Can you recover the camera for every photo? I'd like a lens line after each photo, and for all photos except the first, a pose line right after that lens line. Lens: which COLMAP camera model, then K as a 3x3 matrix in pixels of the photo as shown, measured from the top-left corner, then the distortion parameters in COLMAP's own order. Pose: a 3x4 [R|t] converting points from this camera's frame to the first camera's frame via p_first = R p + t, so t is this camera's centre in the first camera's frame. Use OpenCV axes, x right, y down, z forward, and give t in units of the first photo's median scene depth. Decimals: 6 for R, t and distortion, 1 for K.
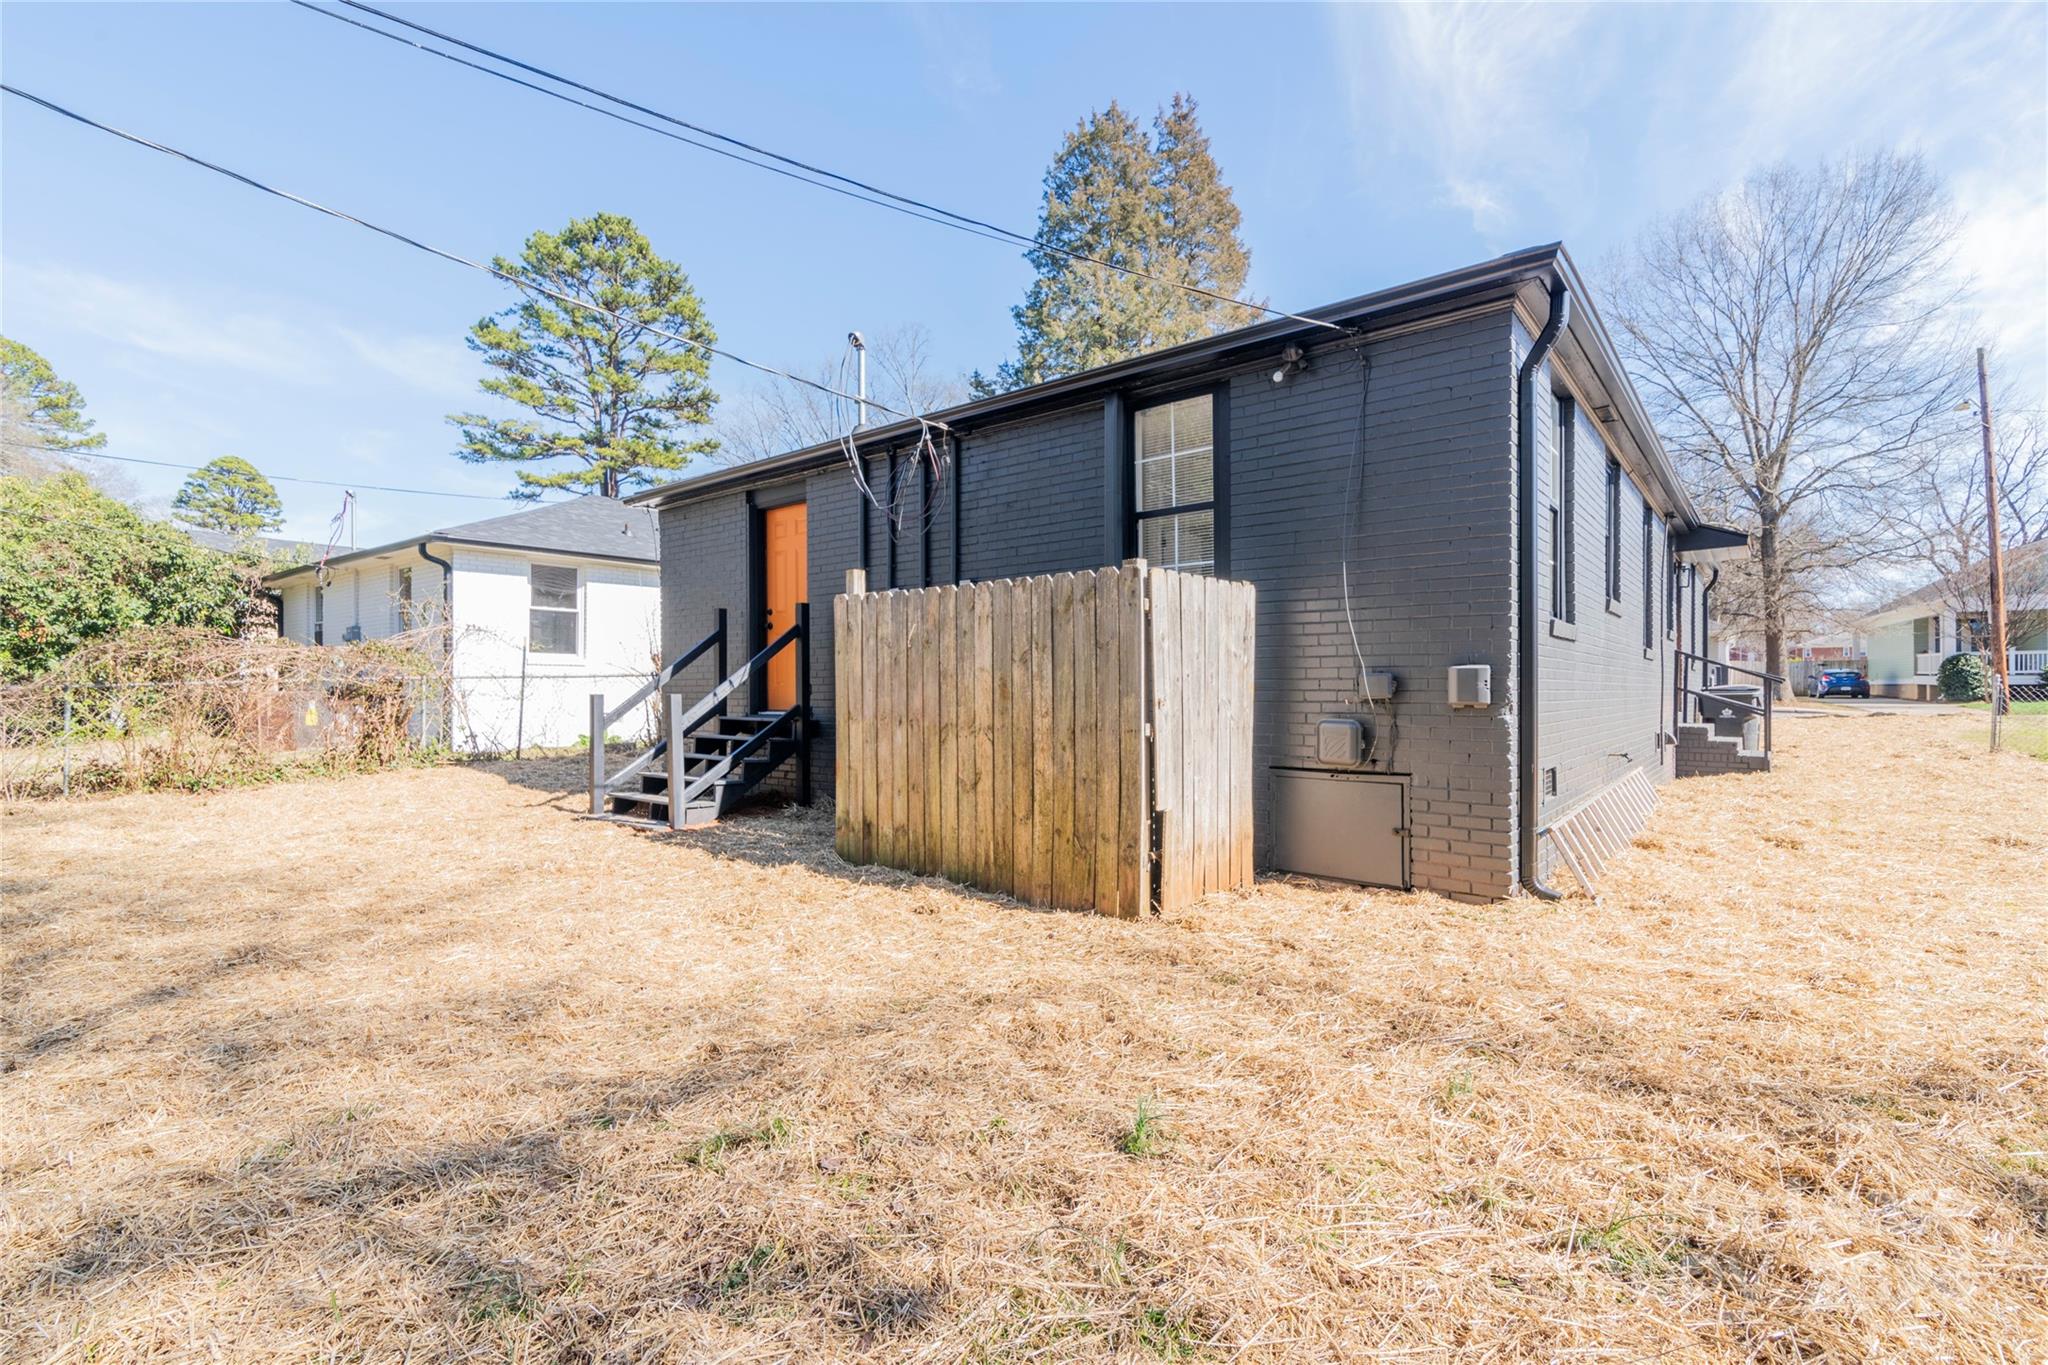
lens RADIAL K [[959.1, 0, 1026.1], [0, 959.1, 690.8], [0, 0, 1]] dist [0.013162, 0.000138]
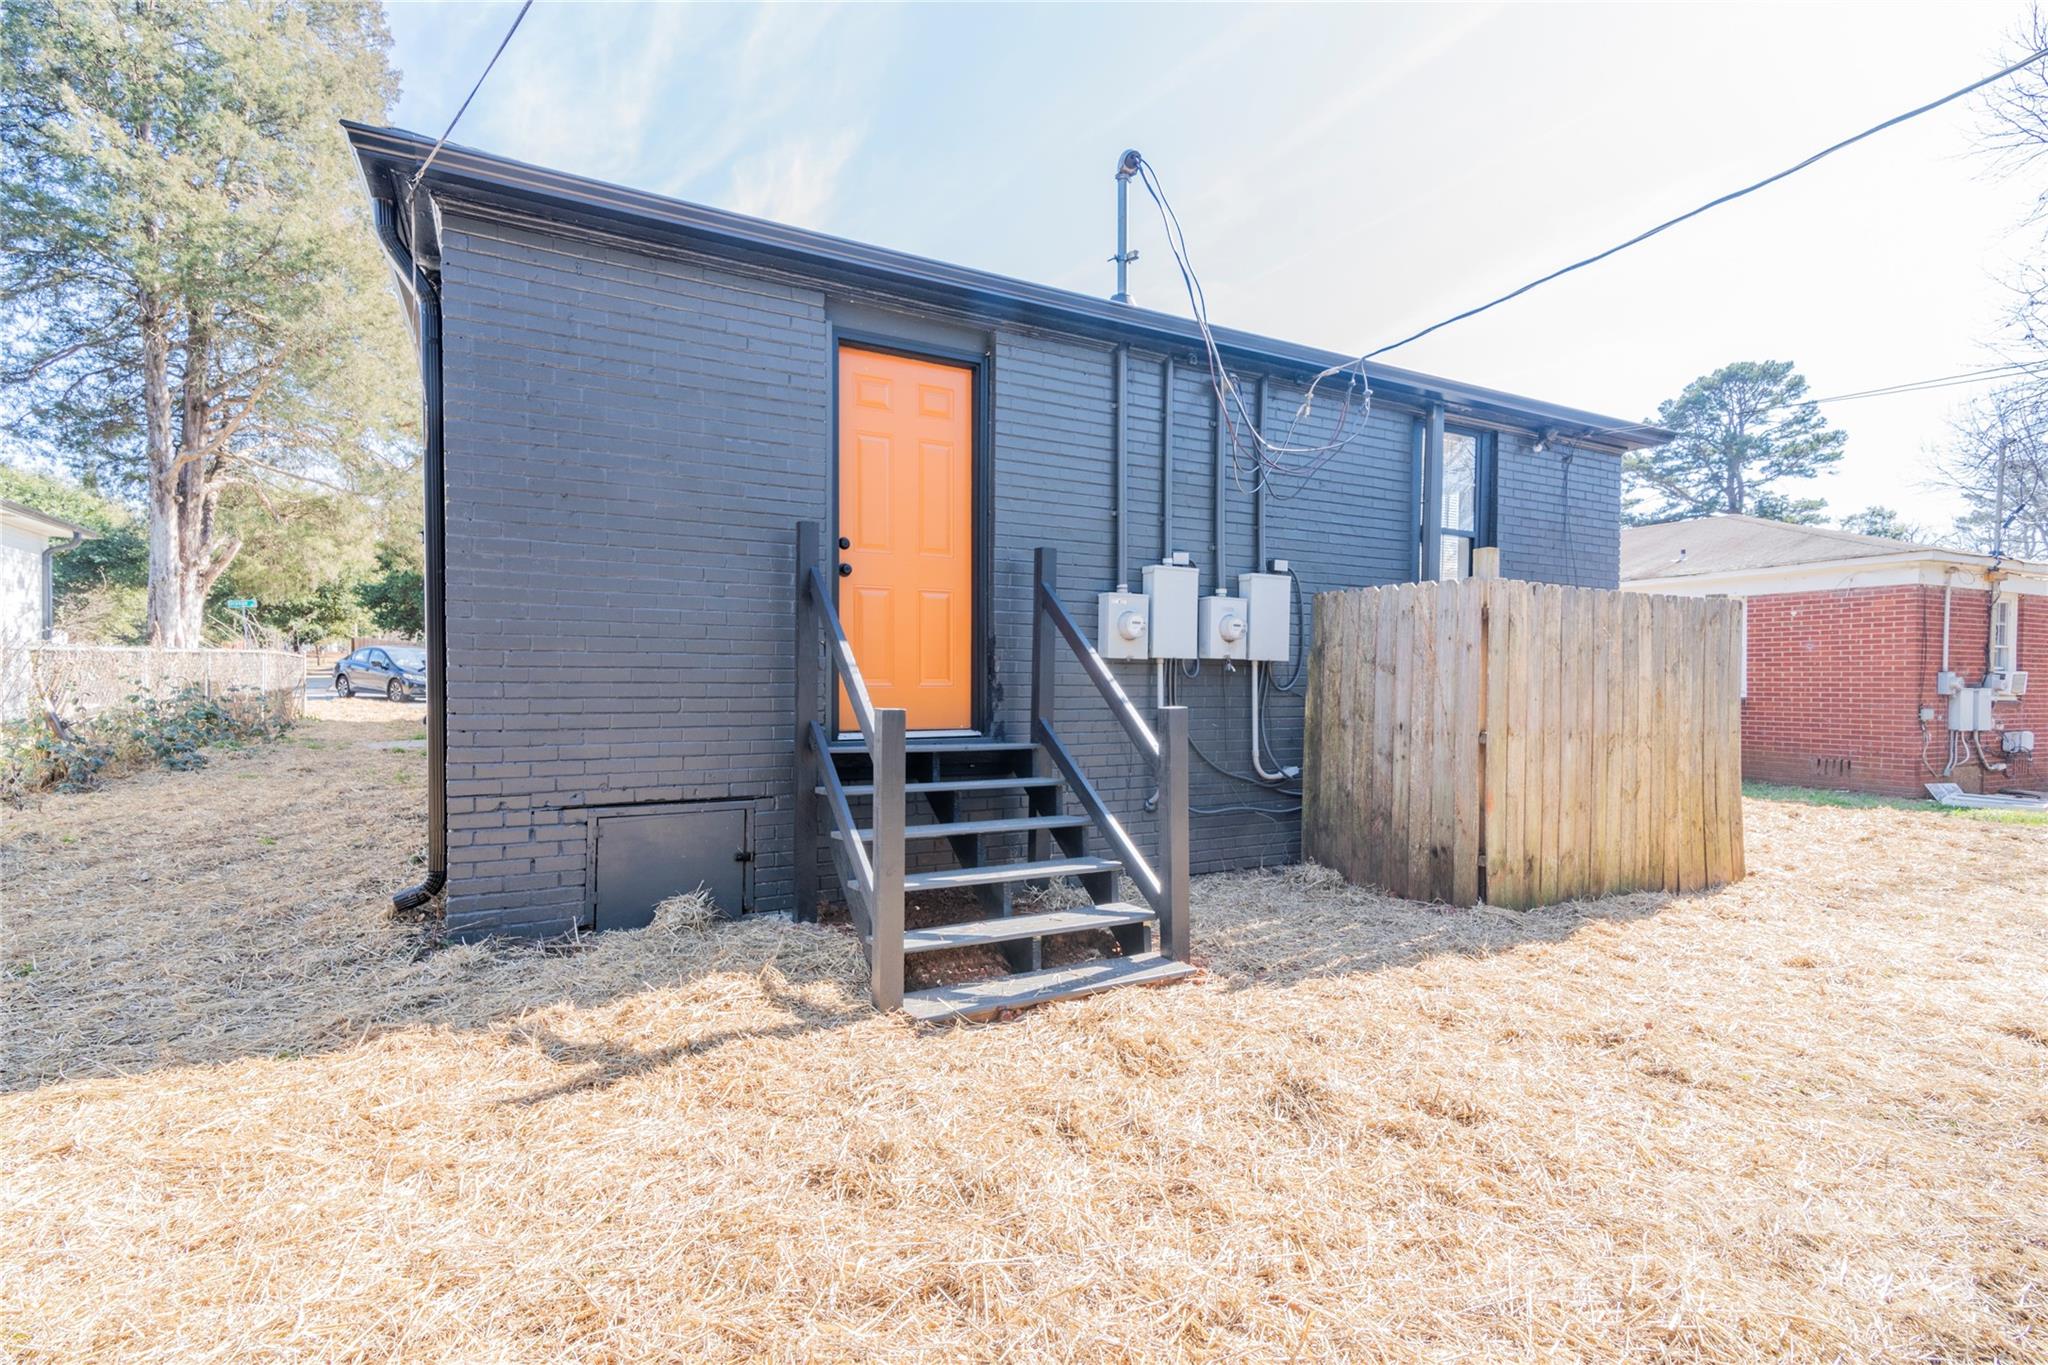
lens RADIAL K [[959.1, 0, 1026.1], [0, 959.1, 690.8], [0, 0, 1]] dist [0.013162, 0.000138]
pose [[0.392787, -0.001509, 0.919628, -1.179374], [0.001566, 0.999998, 0.000973, -0.010724], [-0.919628, 0.001058, 0.392789, 1.139772]]
